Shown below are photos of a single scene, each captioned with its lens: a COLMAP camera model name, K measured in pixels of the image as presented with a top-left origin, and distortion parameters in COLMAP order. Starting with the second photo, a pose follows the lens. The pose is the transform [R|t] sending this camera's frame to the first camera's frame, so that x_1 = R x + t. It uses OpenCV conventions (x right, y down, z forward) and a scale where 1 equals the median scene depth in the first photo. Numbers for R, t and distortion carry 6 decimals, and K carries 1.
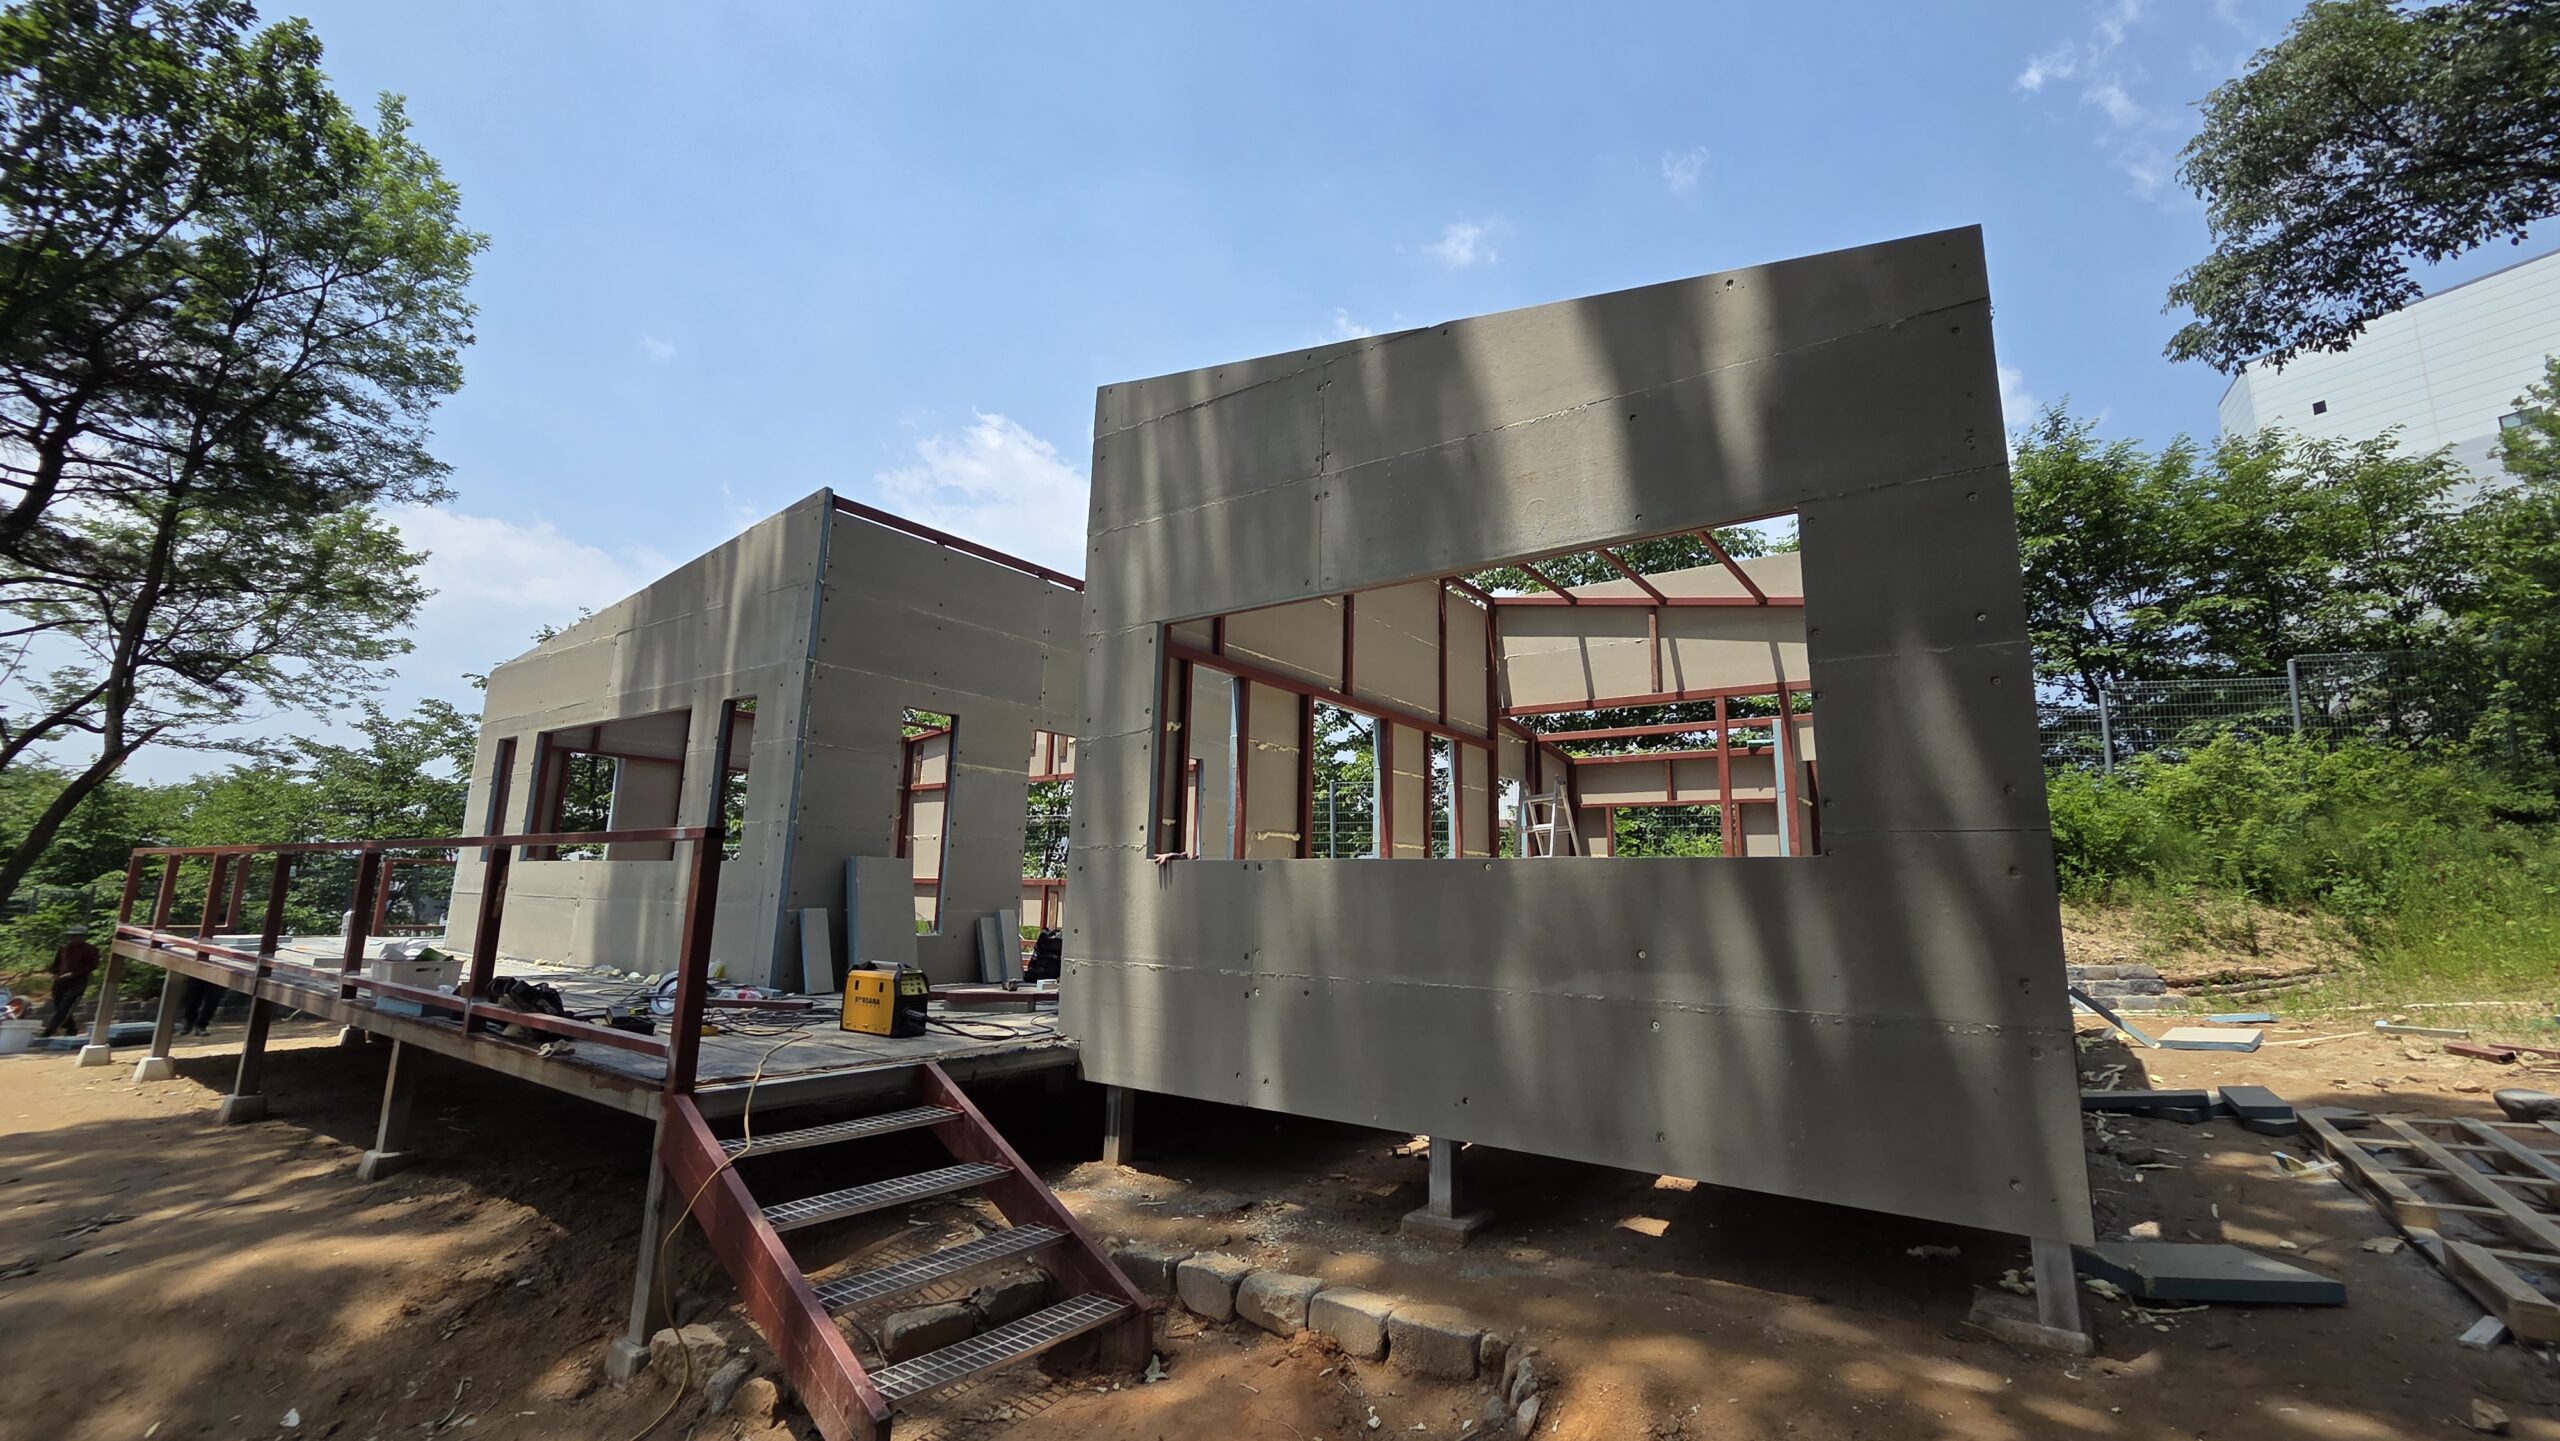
lens RADIAL K [[1041.0, 0, 1272.0], [0, 1041.0, 705.3], [0, 0, 1]] dist [-0.002439, -0.000243]
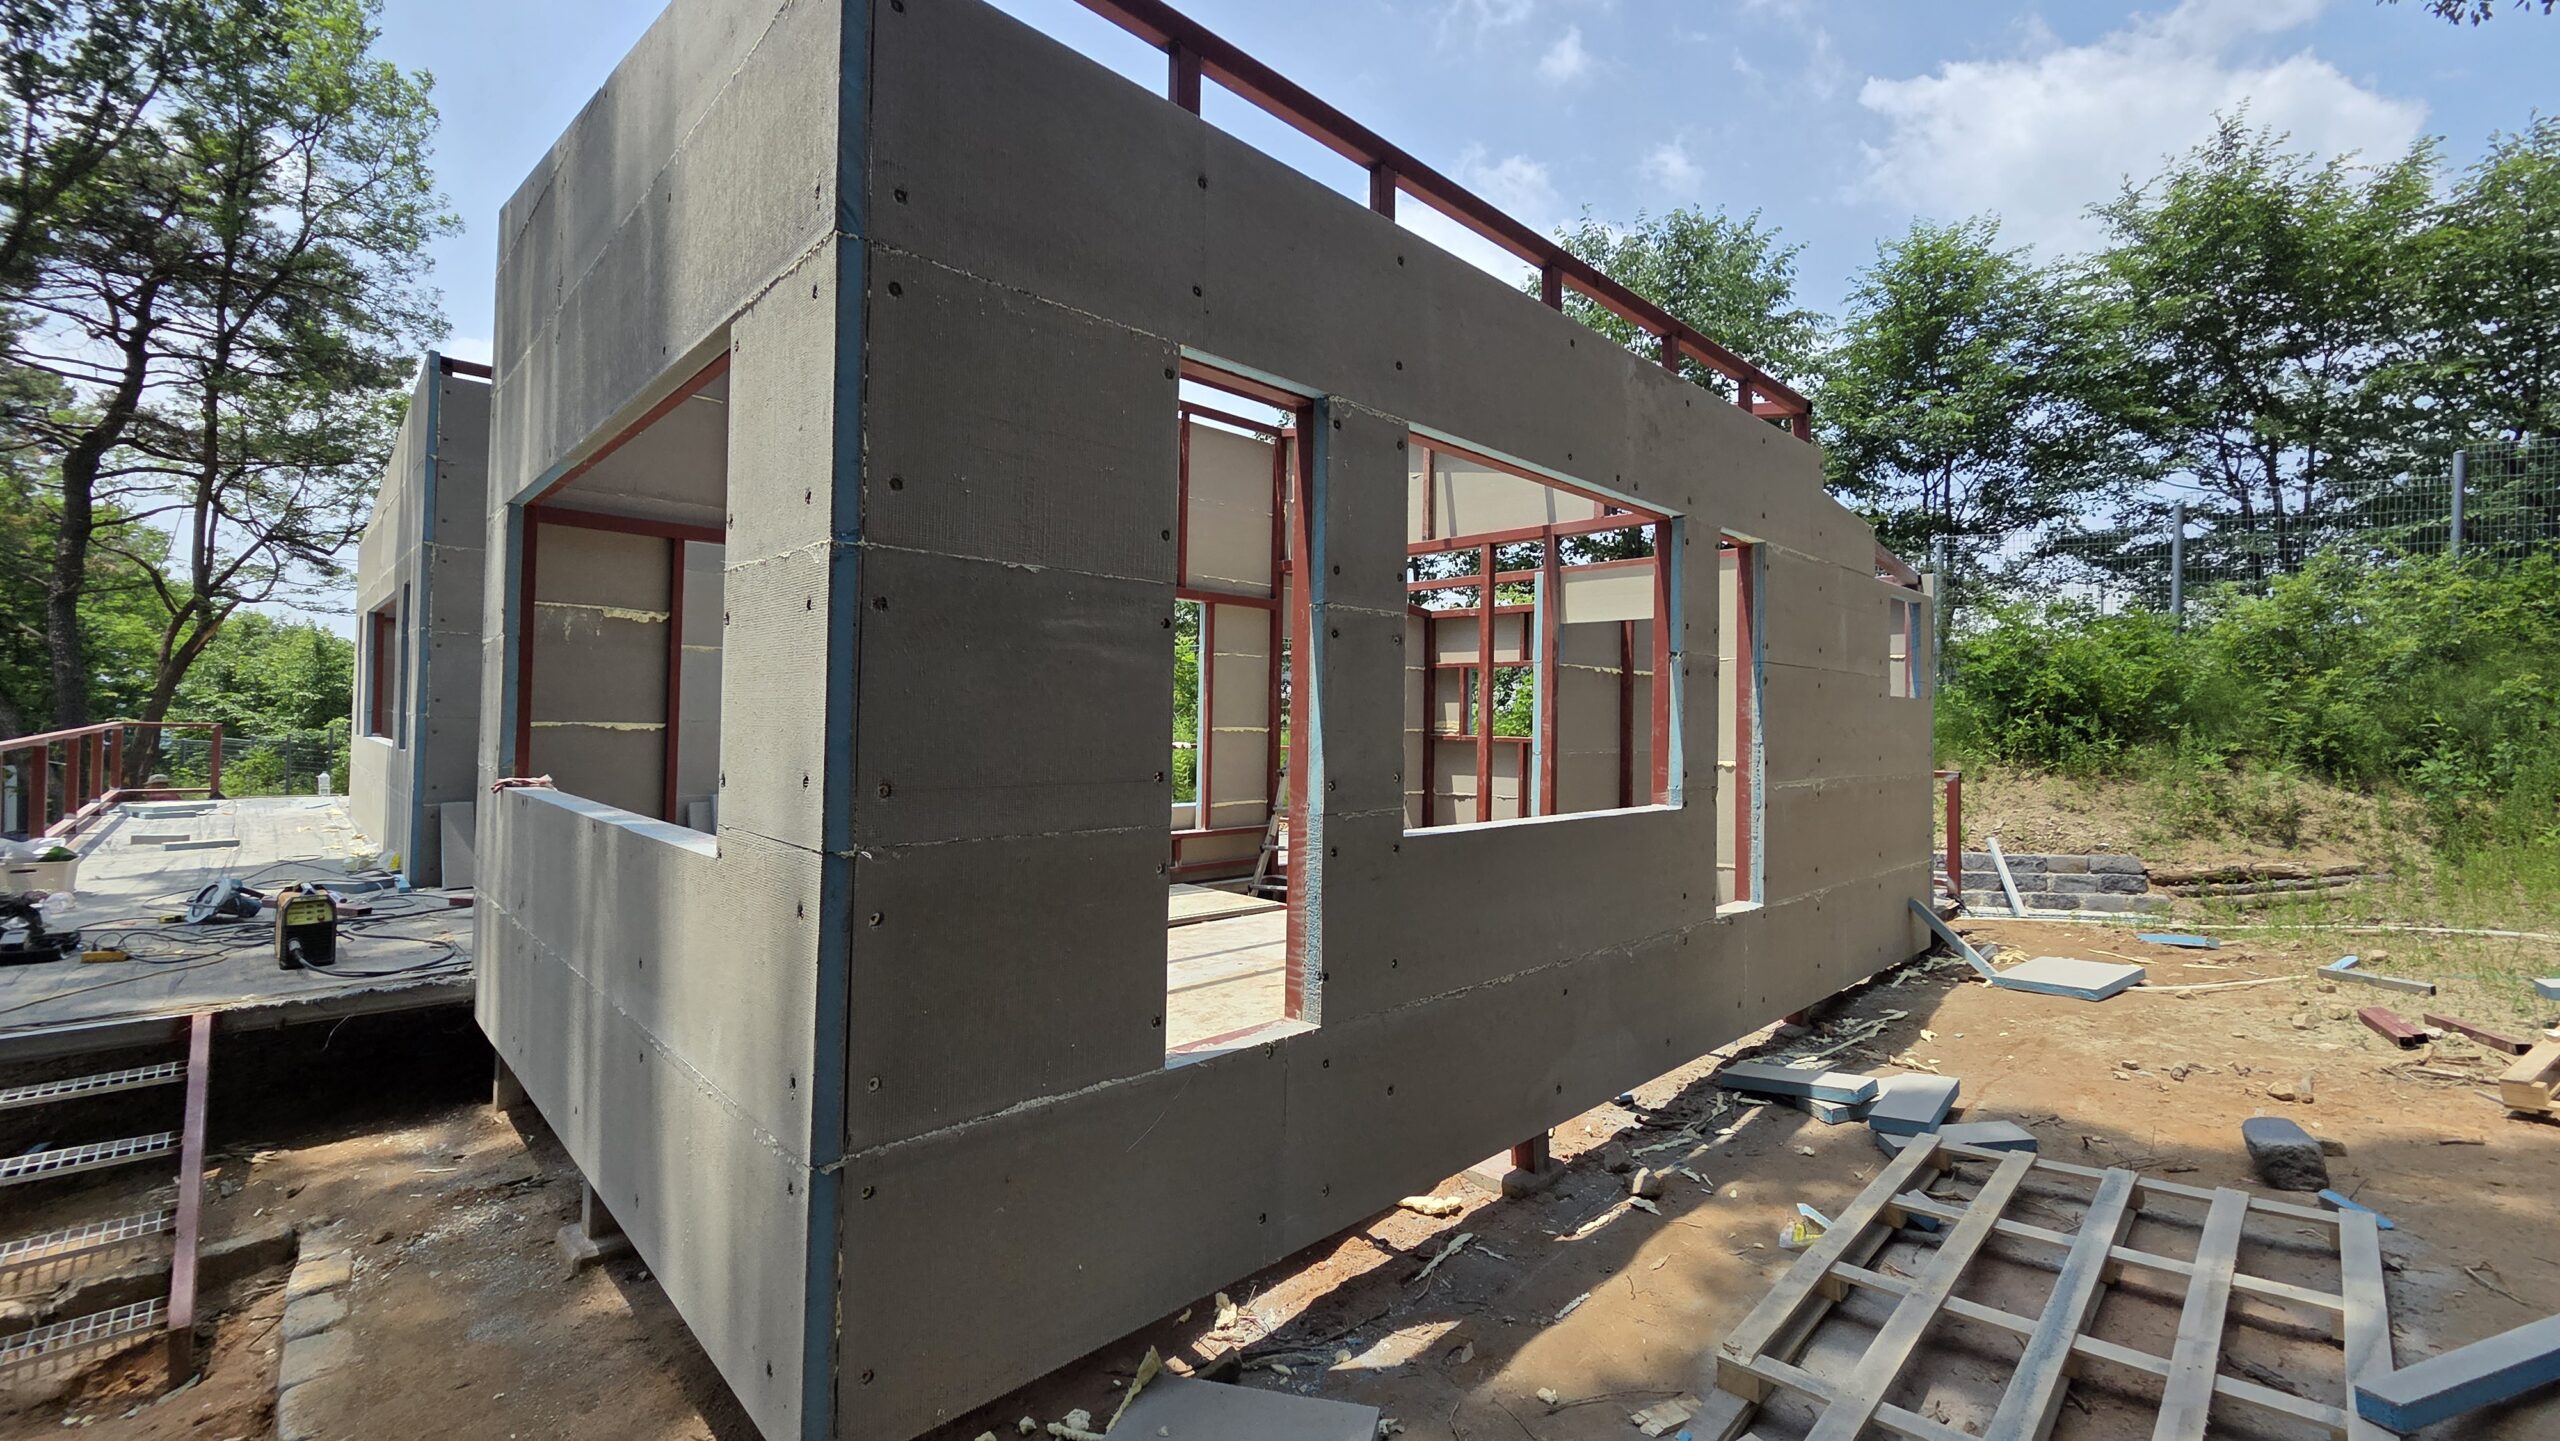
lens RADIAL K [[1041.0, 0, 1272.0], [0, 1041.0, 705.3], [0, 0, 1]] dist [-0.002439, -0.000243]
pose [[0.985573, -0.007504, -0.169082, 0.335659], [0.035354, 0.986105, 0.162315, -0.017988], [0.165515, -0.165951, 0.972145, 0.136910]]
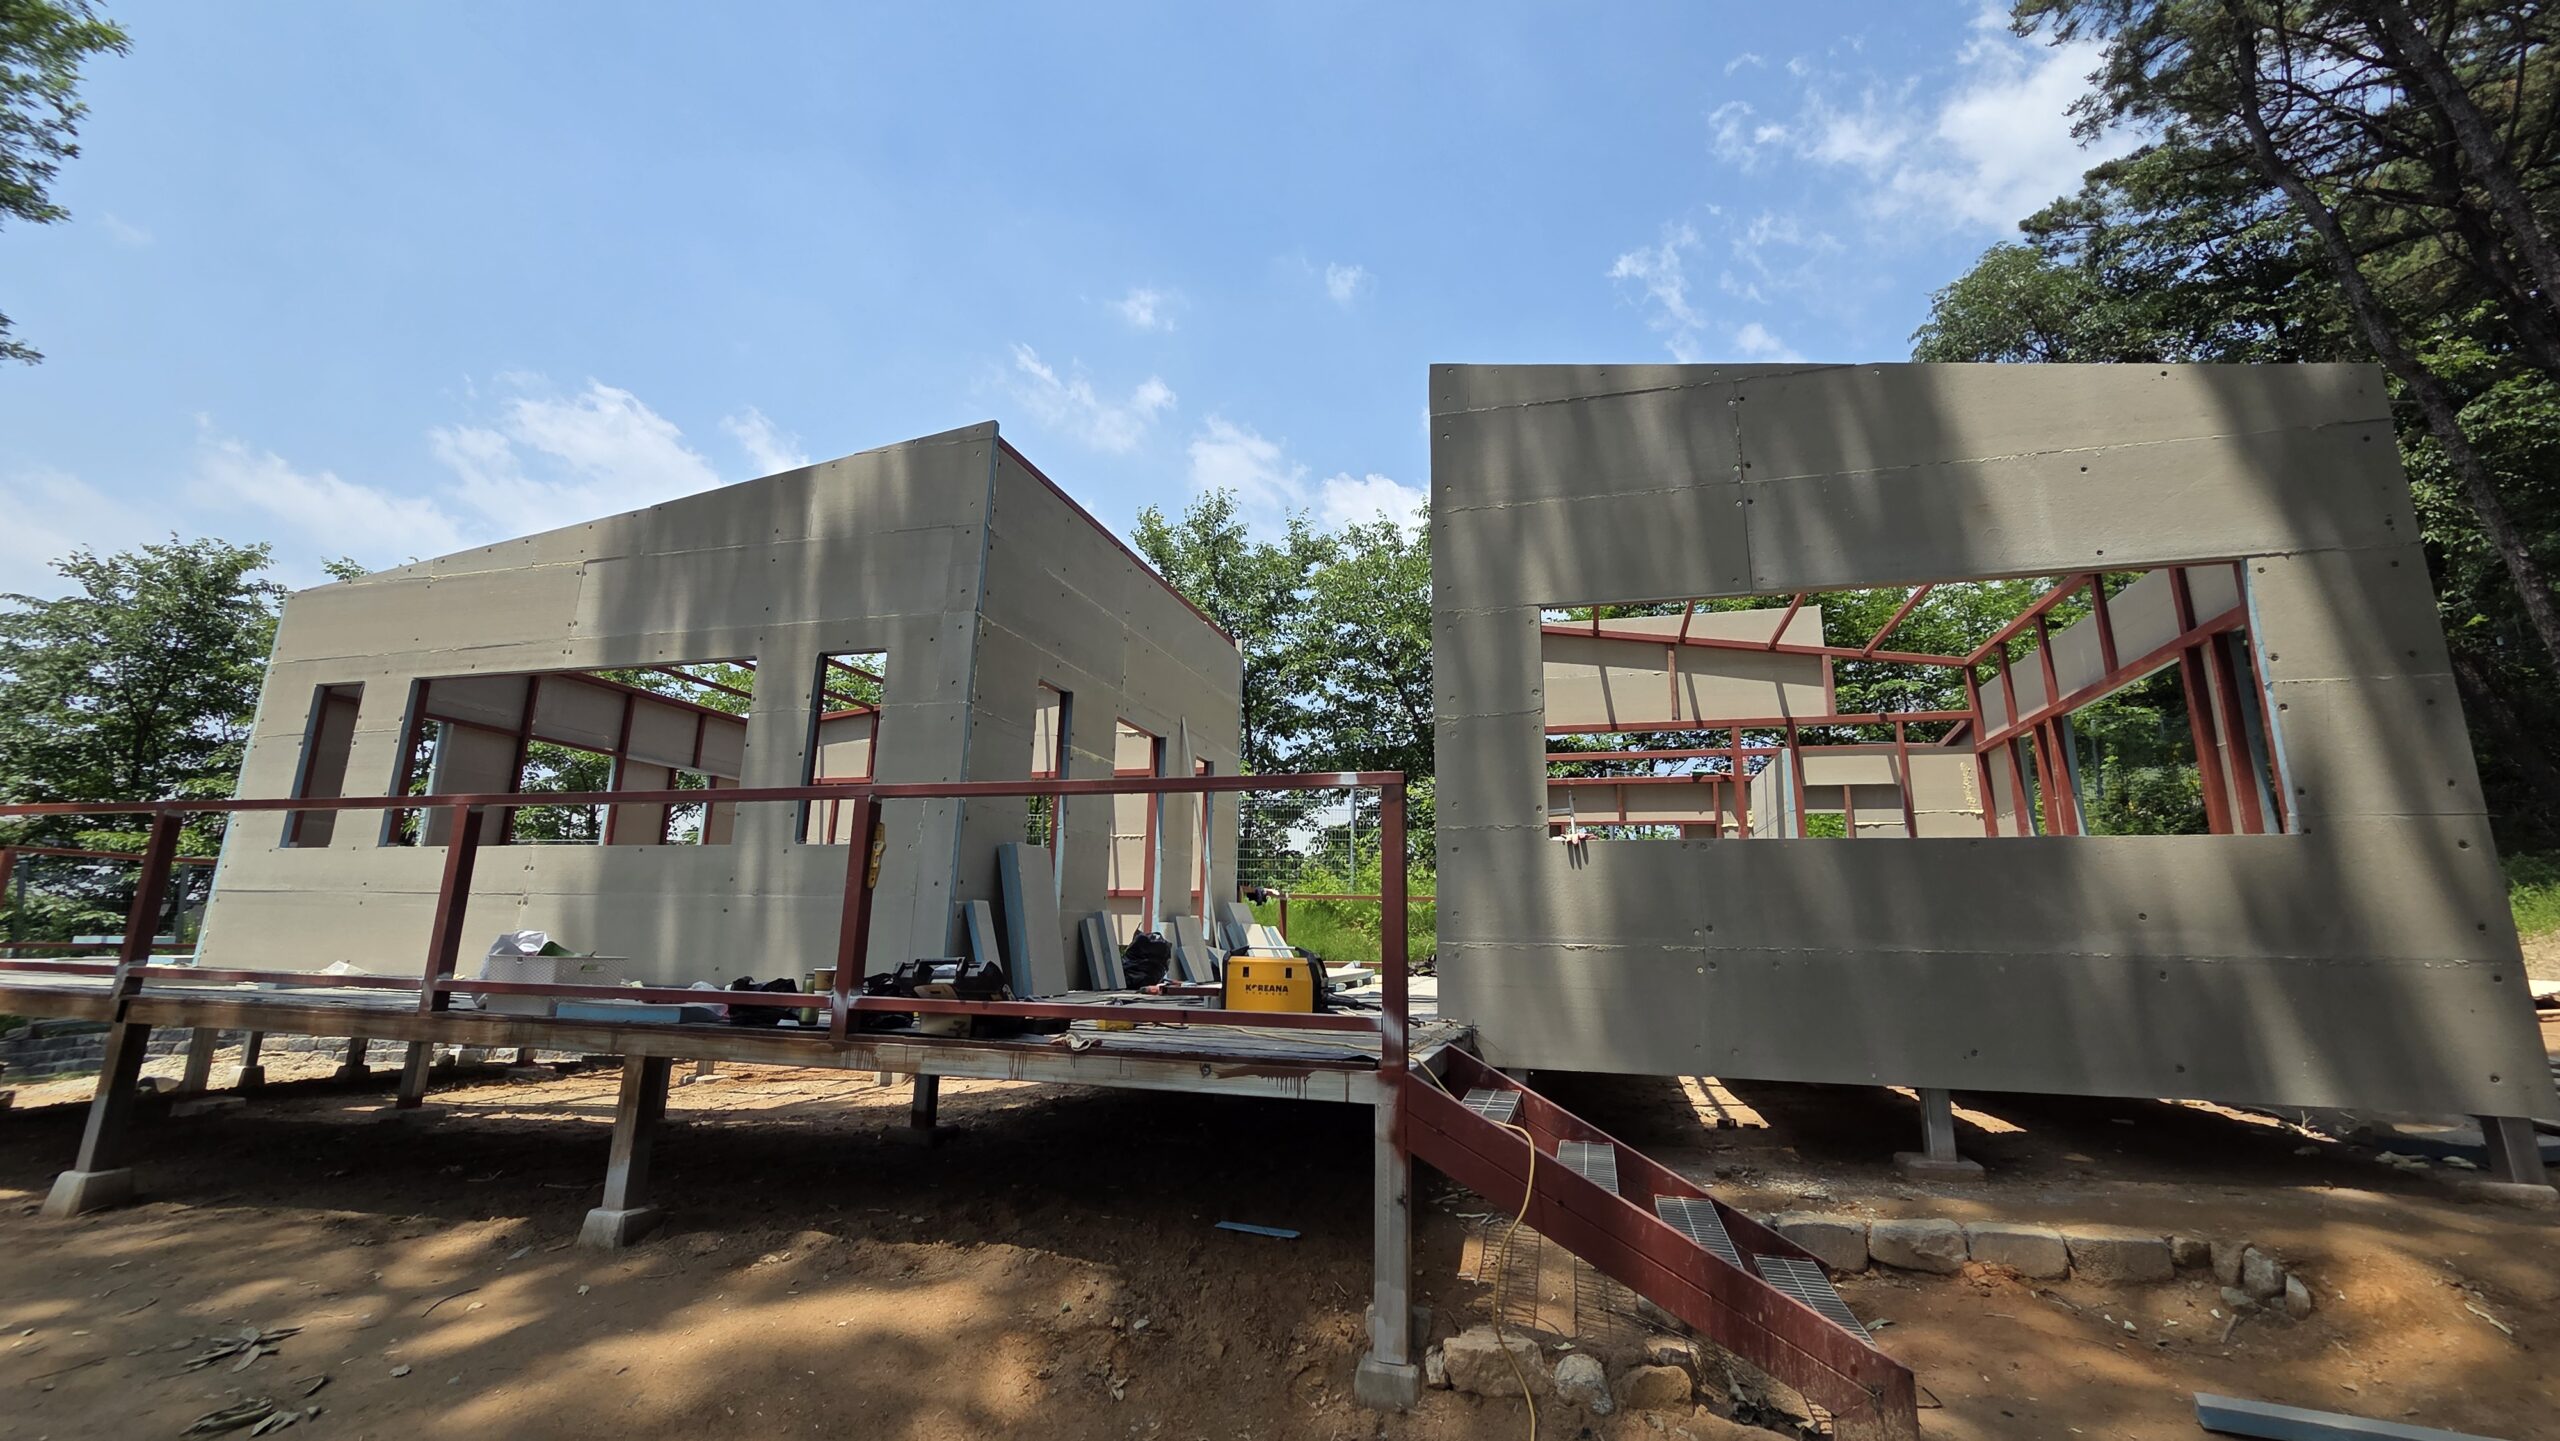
lens RADIAL K [[1041.0, 0, 1272.0], [0, 1041.0, 705.3], [0, 0, 1]] dist [-0.002439, -0.000243]
pose [[0.943915, 0.070864, 0.322494, -0.354959], [-0.060633, 0.997290, -0.041674, 0.039485], [-0.324574, 0.019782, 0.945654, 0.071849]]
